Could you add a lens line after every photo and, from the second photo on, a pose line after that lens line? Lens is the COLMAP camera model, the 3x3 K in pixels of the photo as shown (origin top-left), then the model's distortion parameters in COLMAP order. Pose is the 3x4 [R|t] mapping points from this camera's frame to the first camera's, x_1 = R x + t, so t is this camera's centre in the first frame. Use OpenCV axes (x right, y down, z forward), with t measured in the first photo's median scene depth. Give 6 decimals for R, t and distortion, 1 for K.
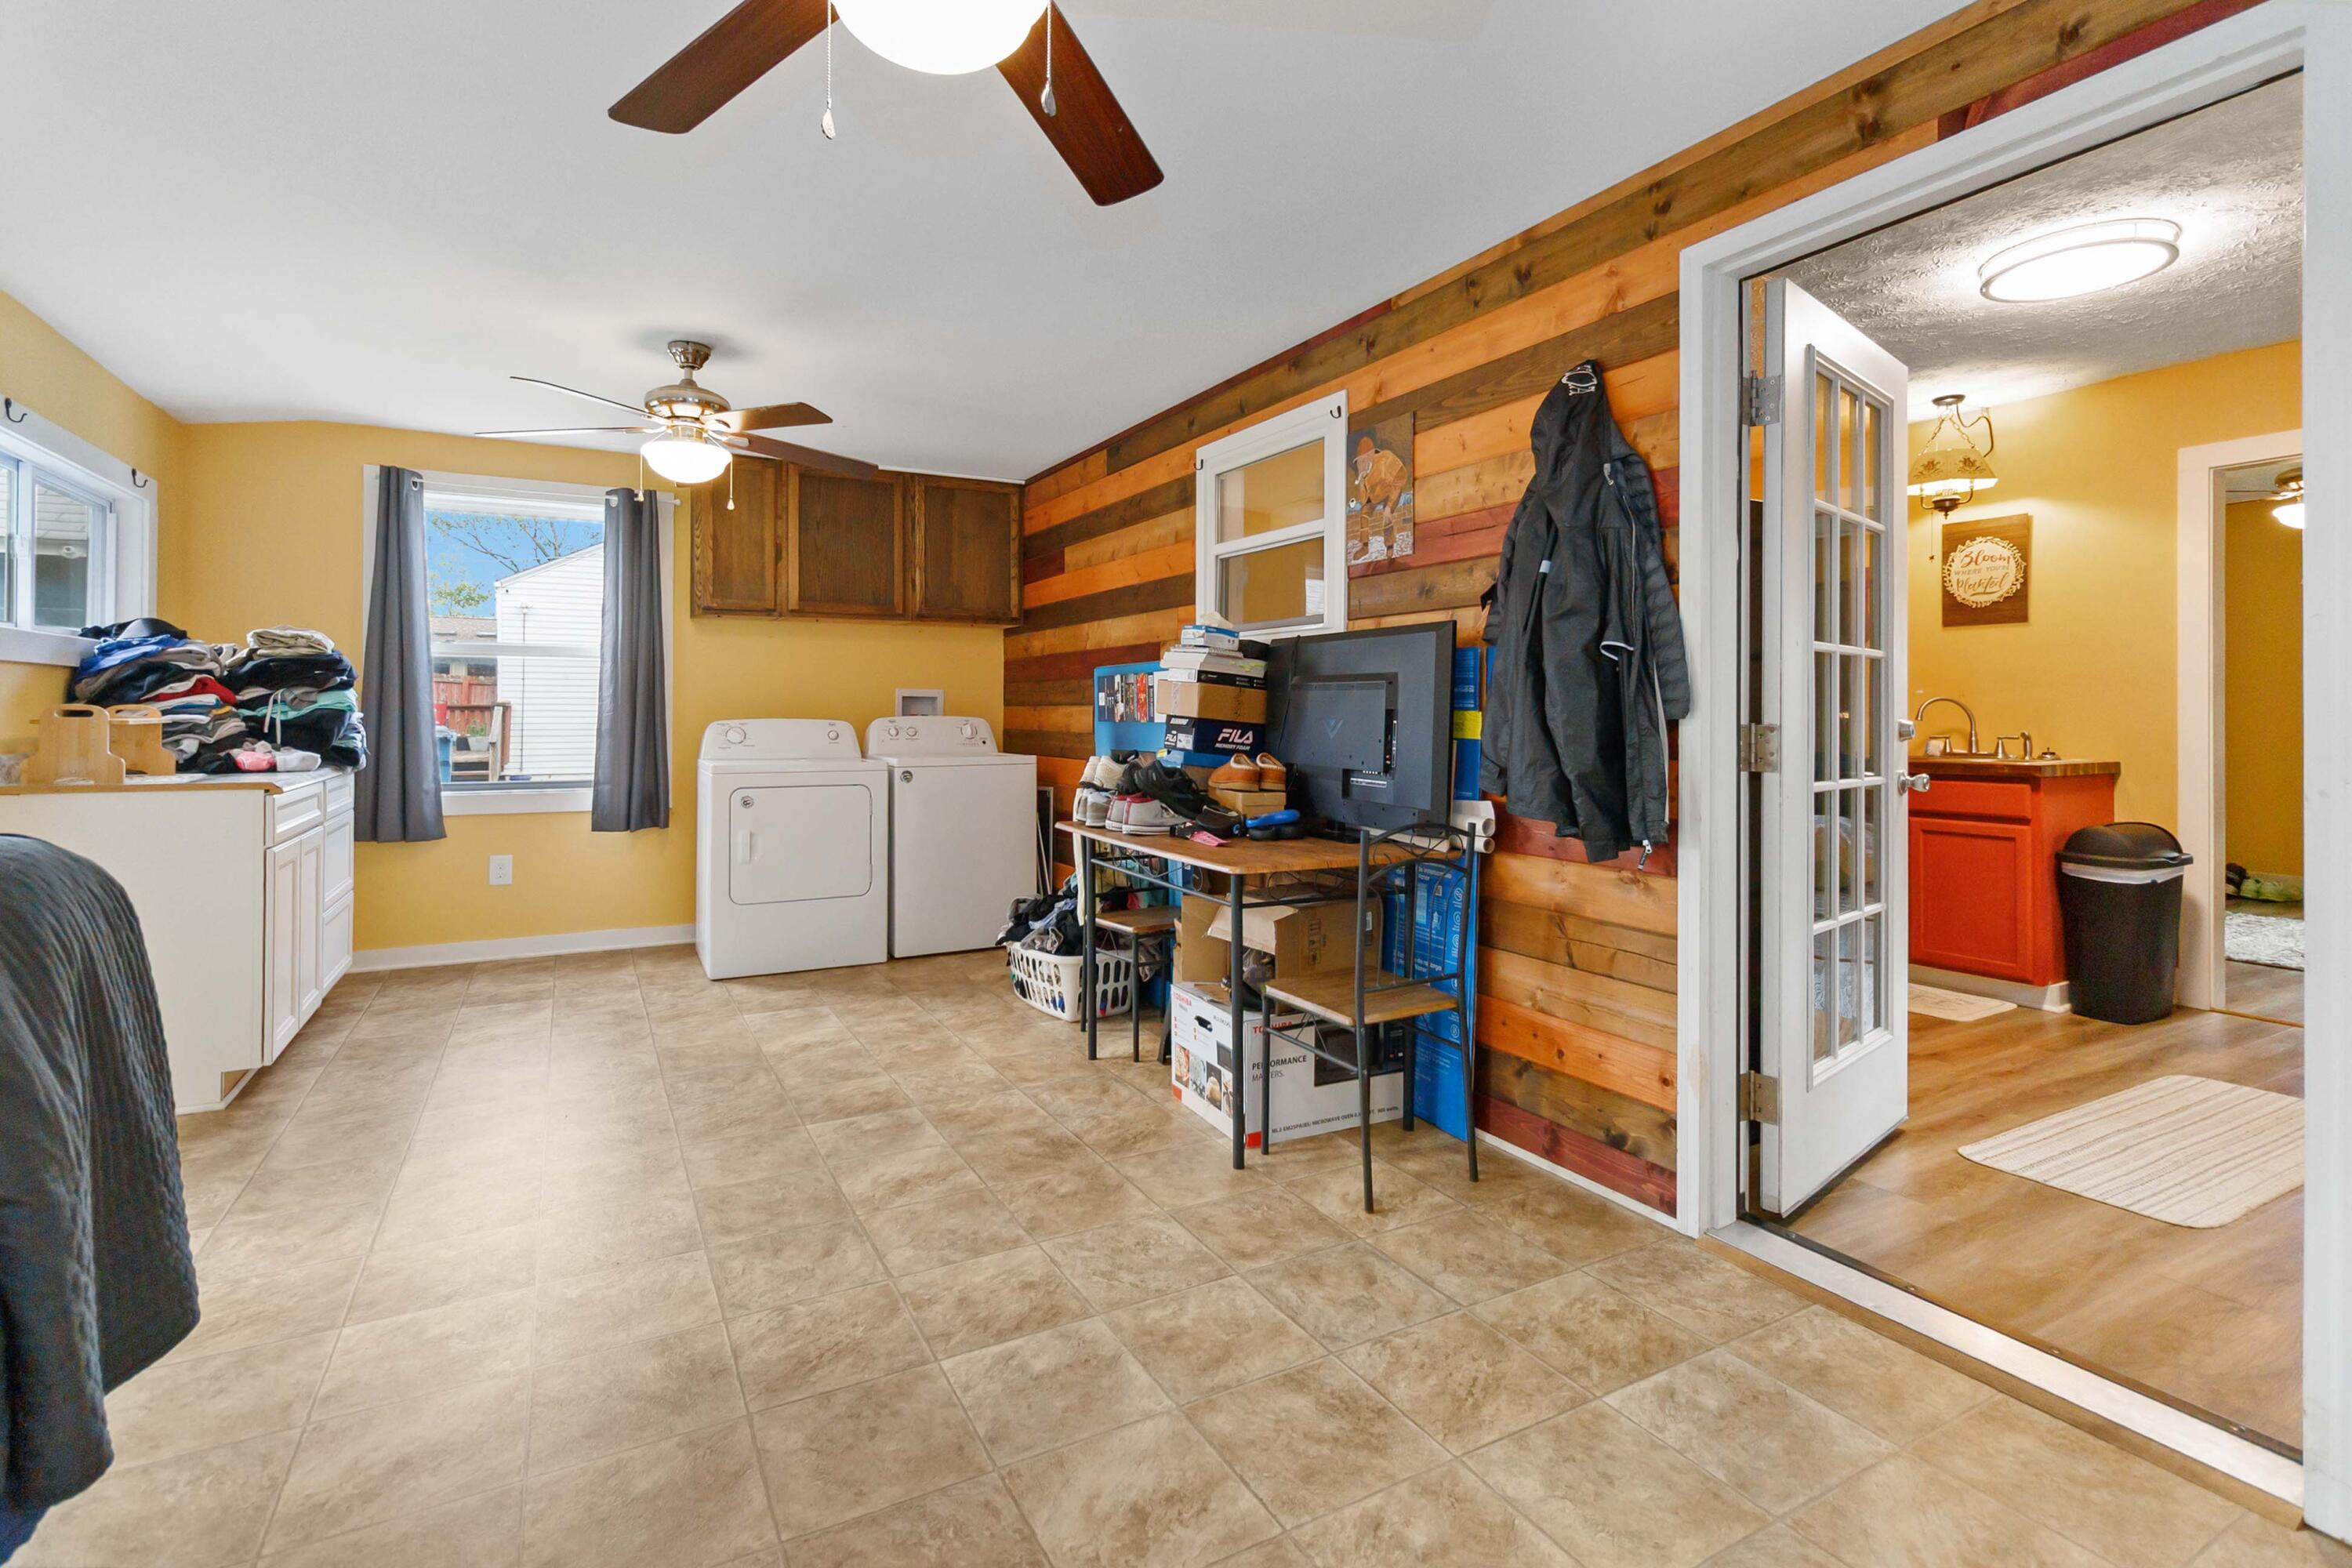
lens RADIAL K [[1097.8, 0, 1167.0], [0, 1097.8, 712.2], [0, 0, 1]] dist [0.000182, 0.000729]
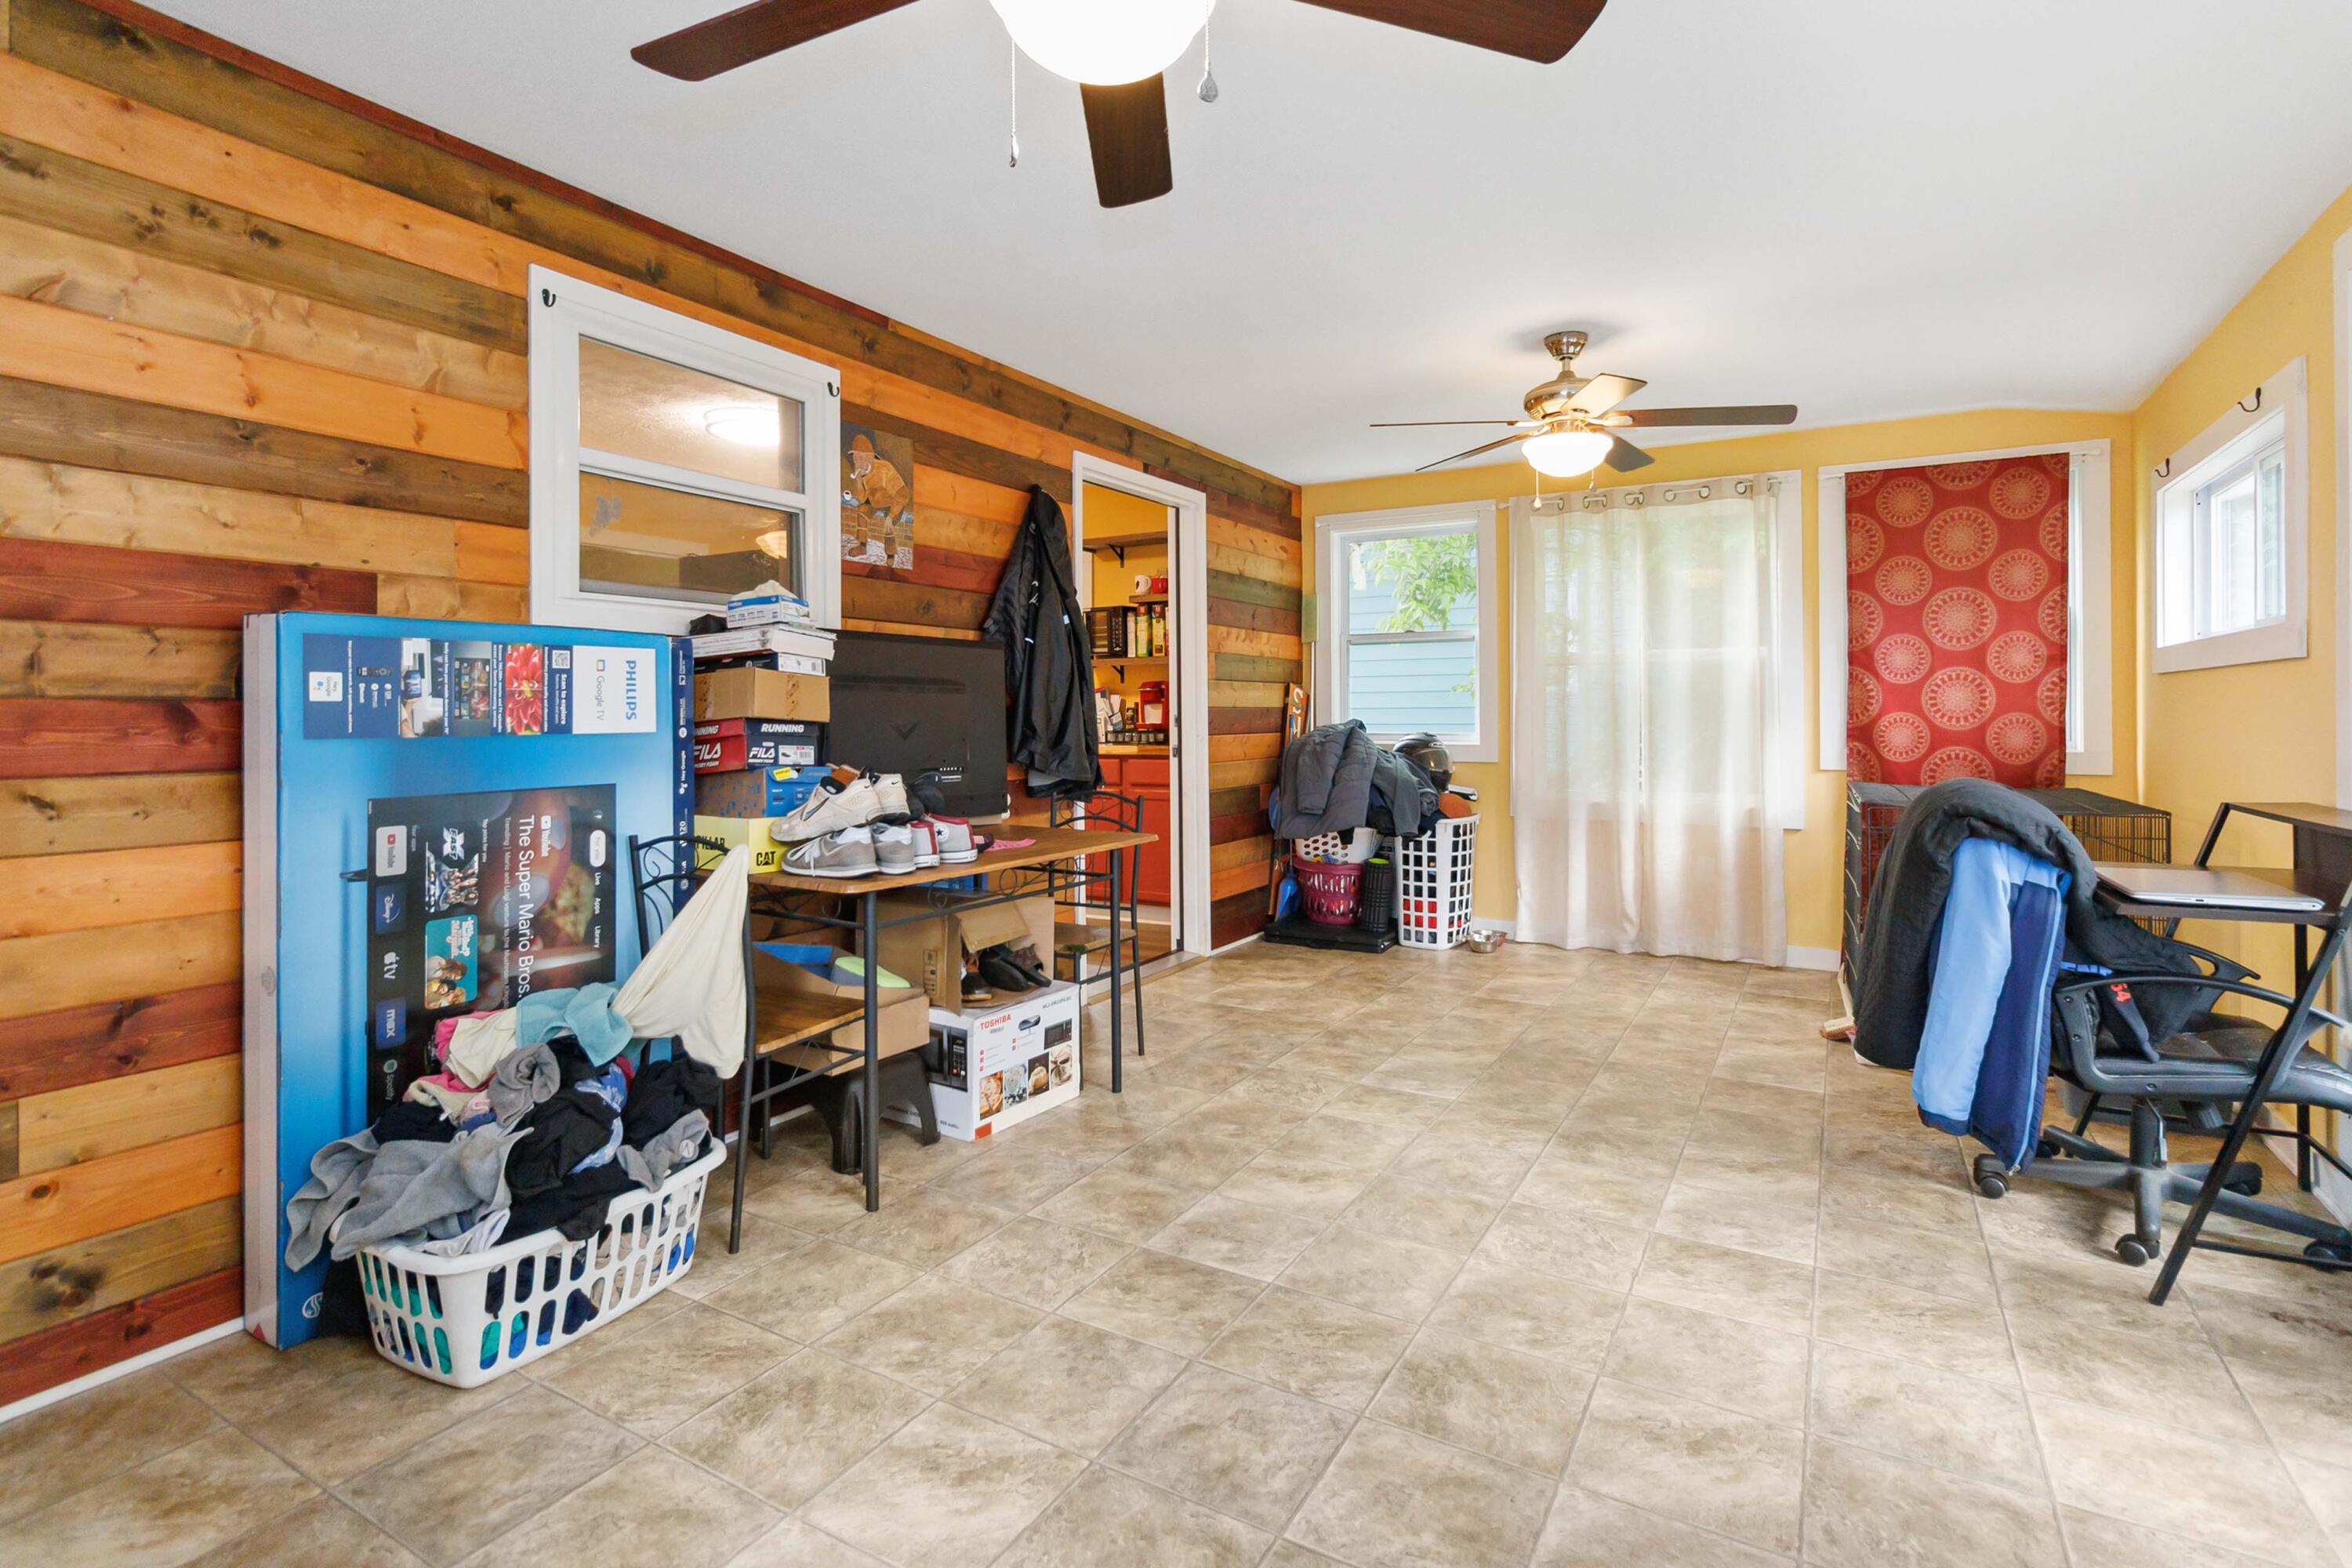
lens RADIAL K [[1097.8, 0, 1167.0], [0, 1097.8, 712.2], [0, 0, 1]] dist [0.000182, 0.000729]
pose [[-0.497726, -0.004871, 0.867321, -0.834747], [-0.002893, 0.999988, 0.003956, -0.006429], [-0.867330, -0.000540, -0.497734, 1.287203]]
